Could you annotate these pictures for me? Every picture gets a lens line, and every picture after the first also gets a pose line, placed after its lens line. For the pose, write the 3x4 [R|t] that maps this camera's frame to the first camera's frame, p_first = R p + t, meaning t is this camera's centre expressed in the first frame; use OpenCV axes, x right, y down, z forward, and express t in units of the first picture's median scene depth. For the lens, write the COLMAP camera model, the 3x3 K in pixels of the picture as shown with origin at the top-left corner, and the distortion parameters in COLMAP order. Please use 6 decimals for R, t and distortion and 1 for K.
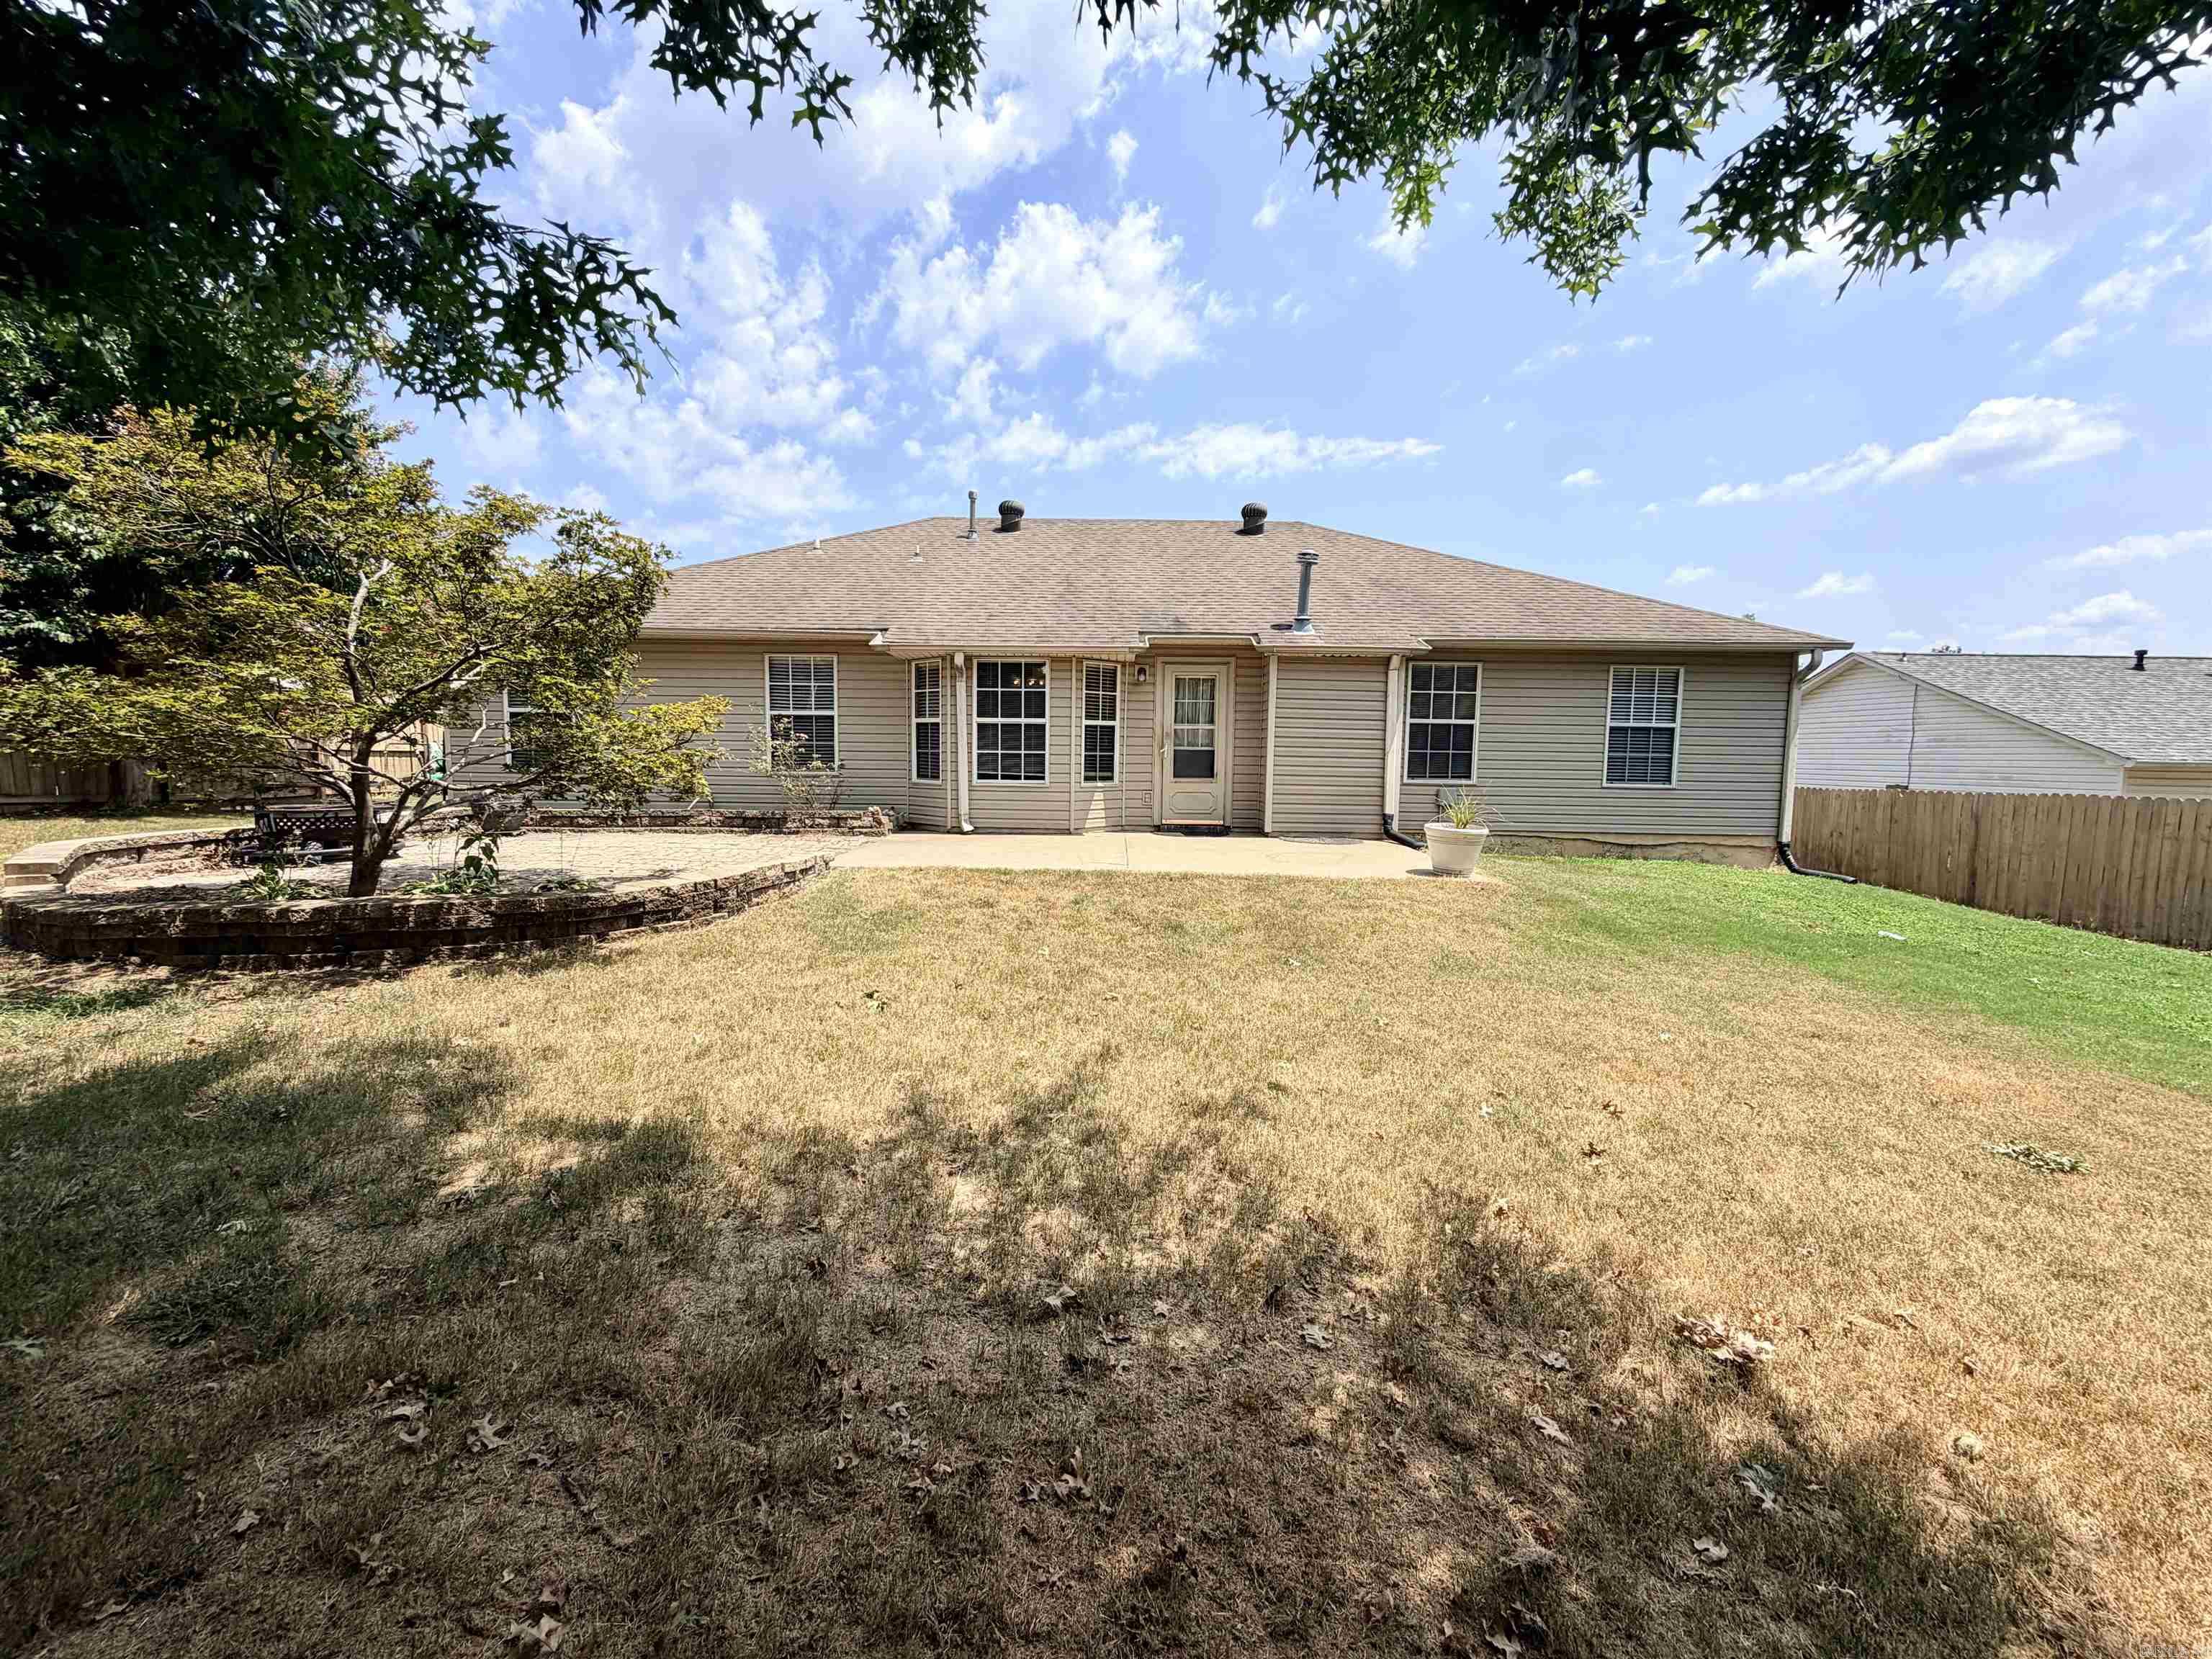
lens RADIAL K [[914.3, 0, 1106.0], [0, 914.3, 829.5], [0, 0, 1]] dist [0.011323, -0.009220]
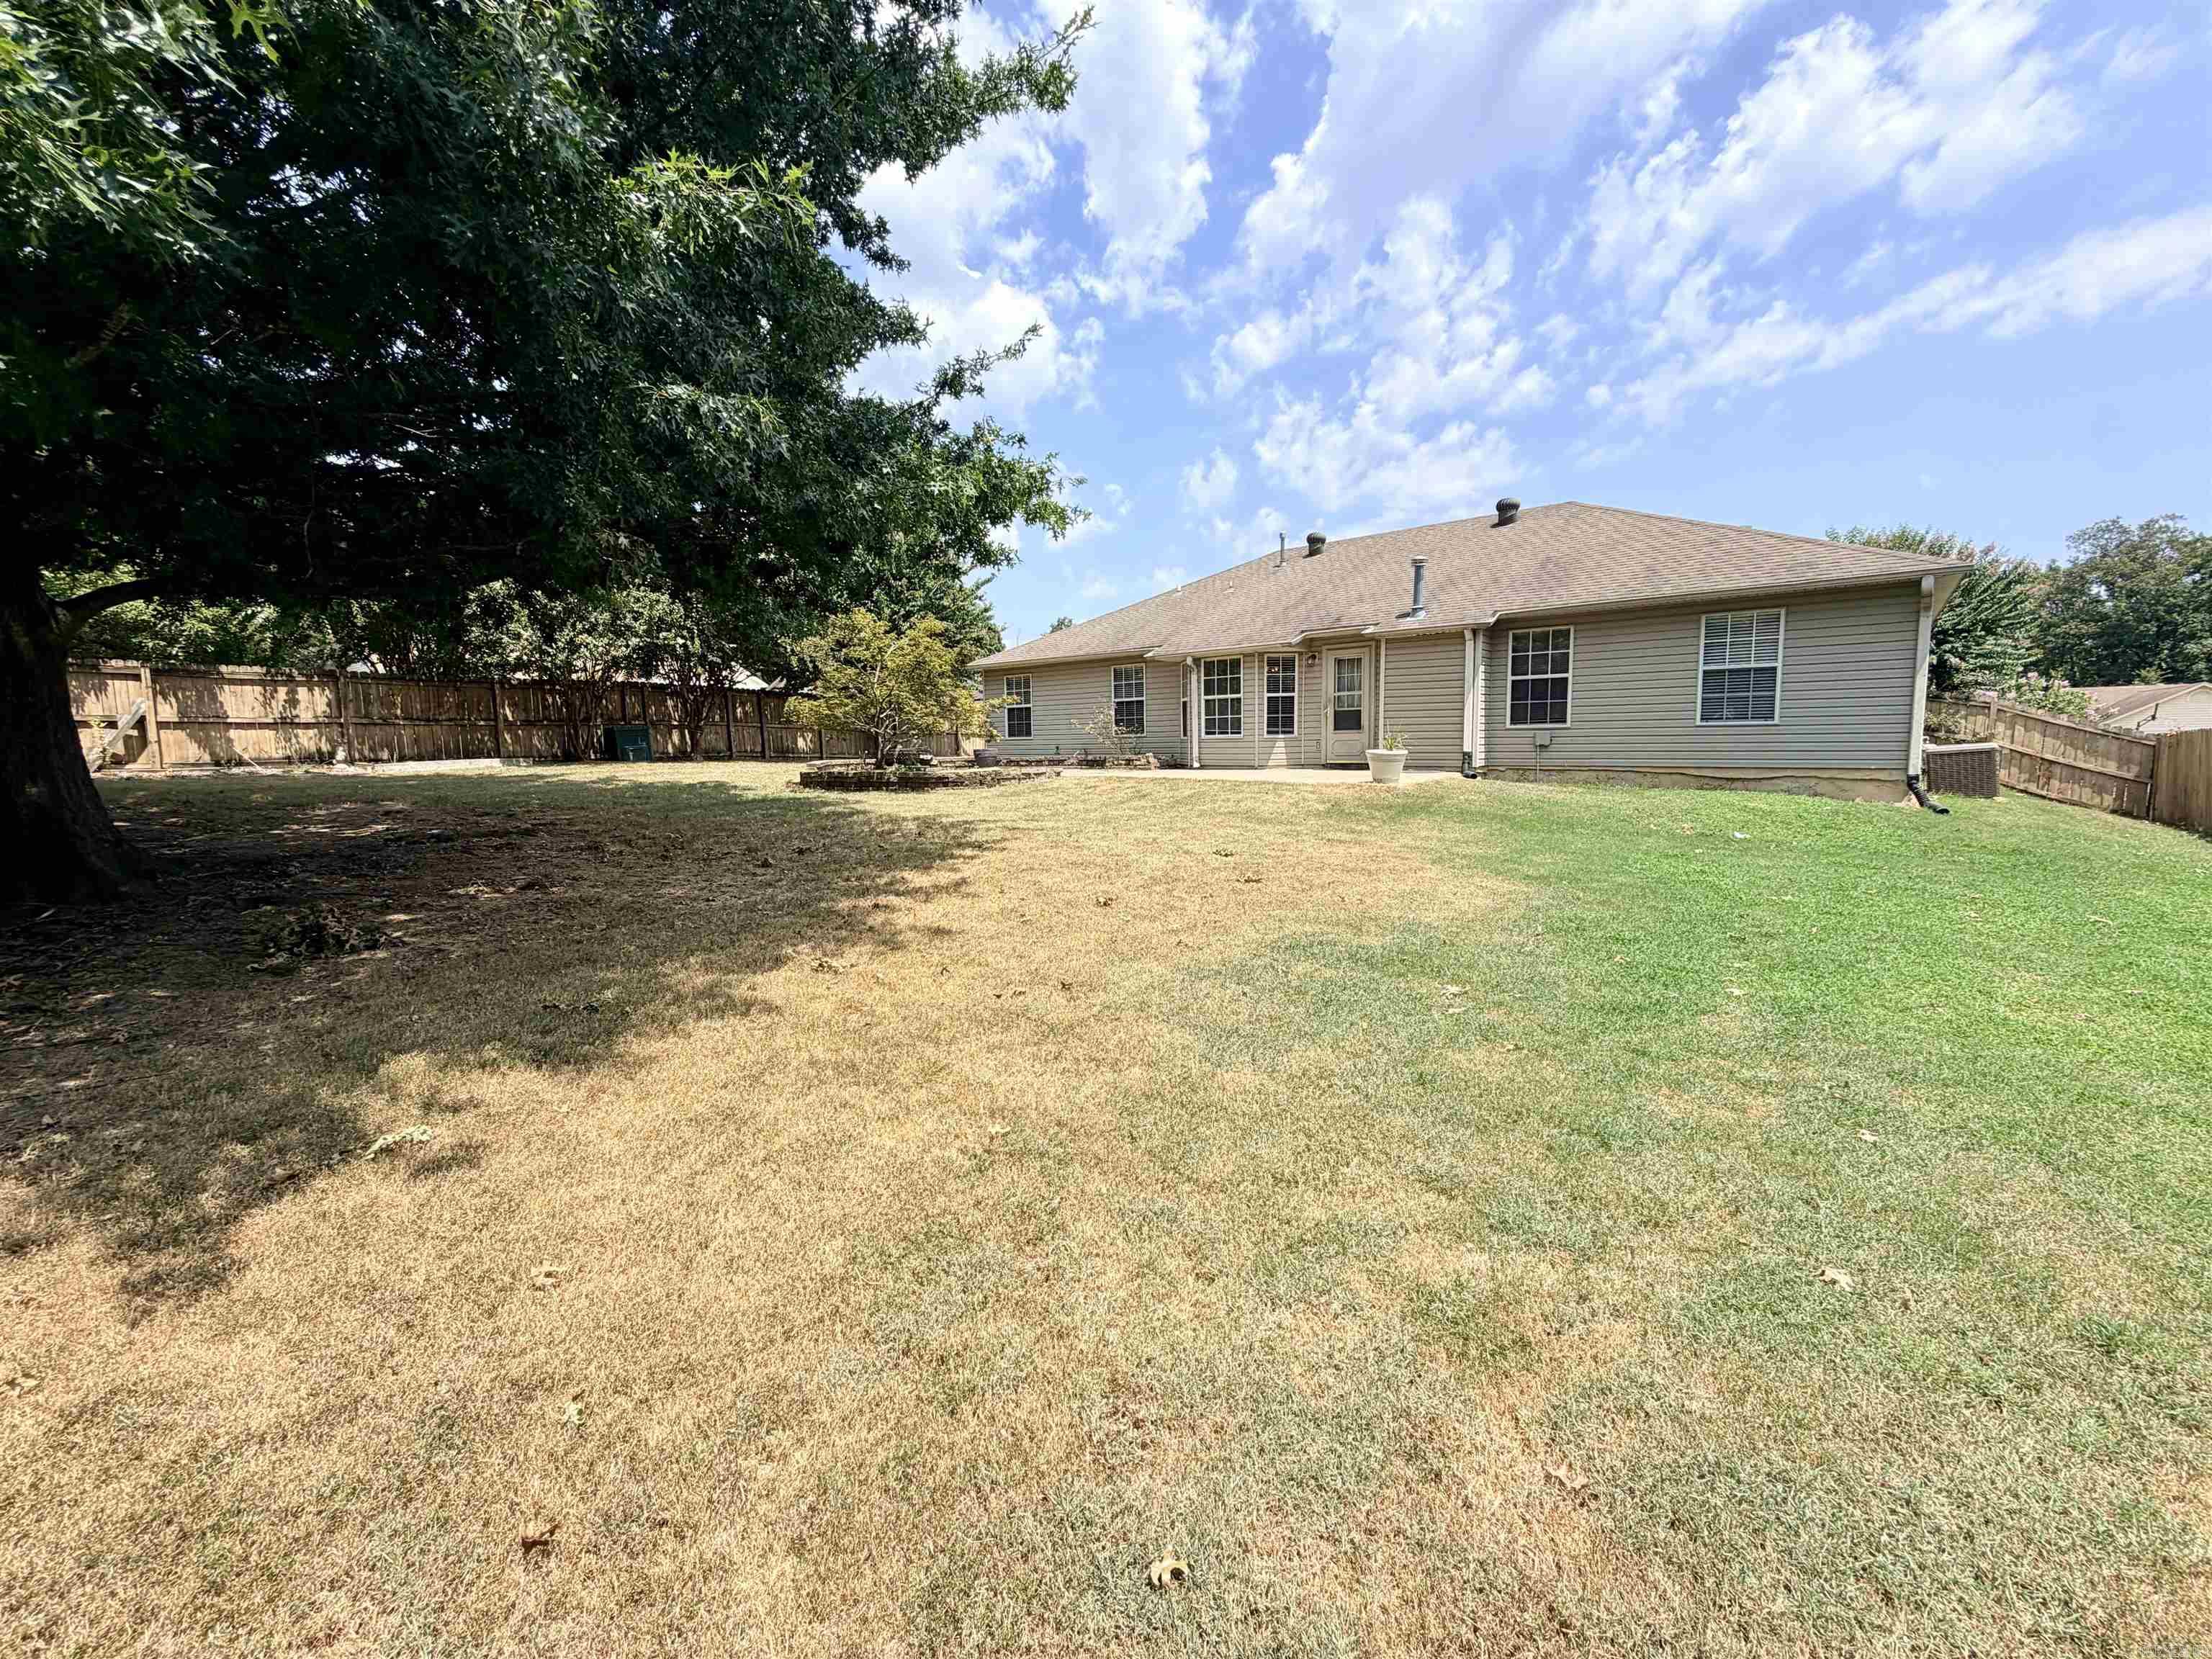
lens RADIAL K [[914.3, 0, 1106.0], [0, 914.3, 829.5], [0, 0, 1]] dist [0.011323, -0.009220]
pose [[0.761862, 0.036145, -0.646730, 0.725627], [-0.025023, 0.999339, 0.026375, 0.068454], [0.647256, -0.003911, 0.762263, -0.310540]]
